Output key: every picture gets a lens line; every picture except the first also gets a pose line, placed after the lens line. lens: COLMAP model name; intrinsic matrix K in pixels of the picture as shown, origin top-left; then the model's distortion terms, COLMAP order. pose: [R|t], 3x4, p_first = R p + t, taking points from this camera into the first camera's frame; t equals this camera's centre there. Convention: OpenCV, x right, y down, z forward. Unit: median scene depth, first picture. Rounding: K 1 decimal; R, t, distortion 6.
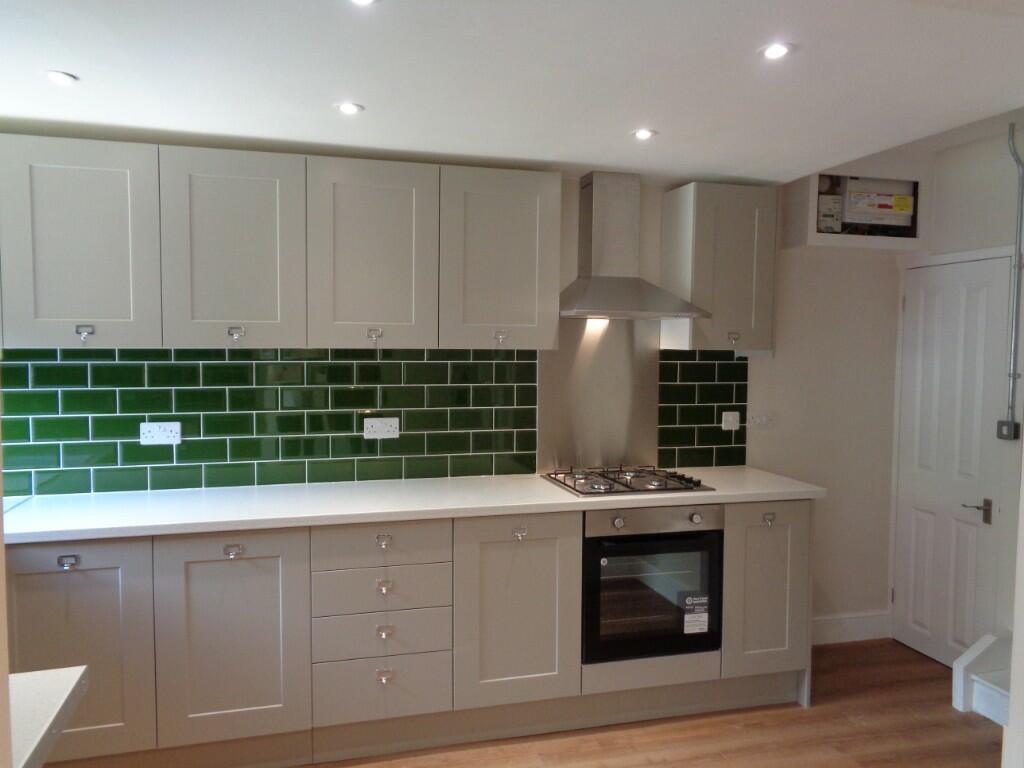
lens RADIAL K [[764.5, 0, 509.4], [0, 764.5, 379.7], [0, 0, 1]] dist [0.005488, -0.006643]
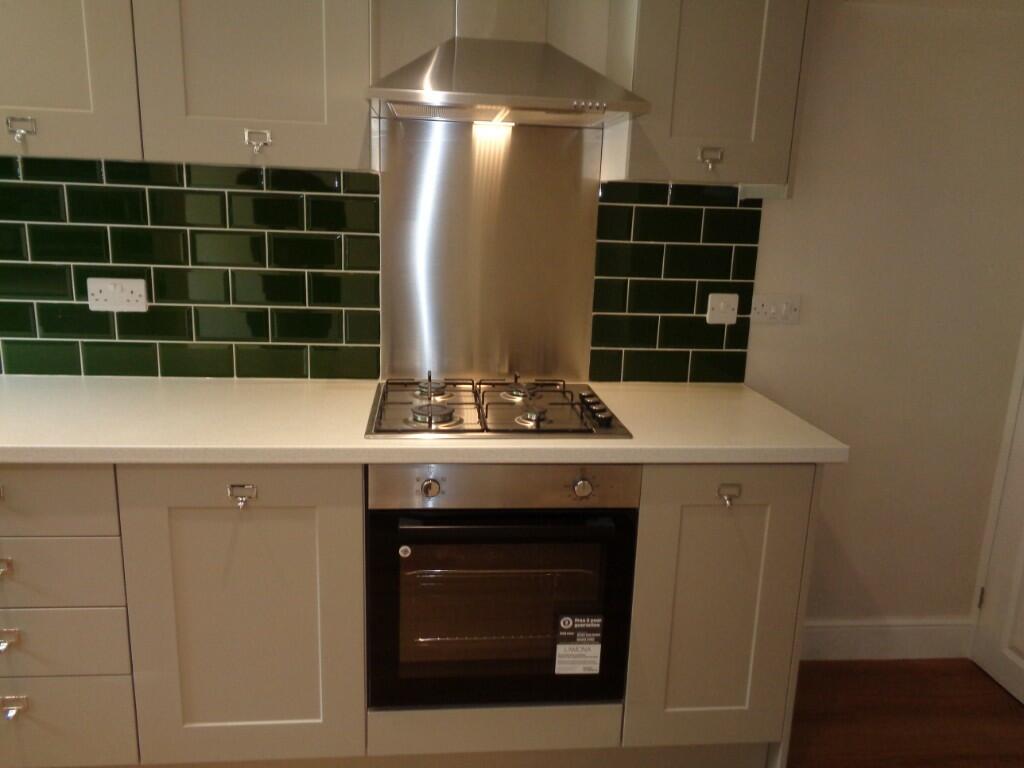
lens RADIAL K [[764.5, 0, 534.5], [0, 764.5, 370.3], [0, 0, 1]] dist [0.005488, -0.006643]
pose [[0.986704, 0.063752, -0.149504, 0.264405], [-0.036874, 0.983681, 0.176102, 0.001507], [0.158291, -0.168248, 0.972952, 0.433751]]
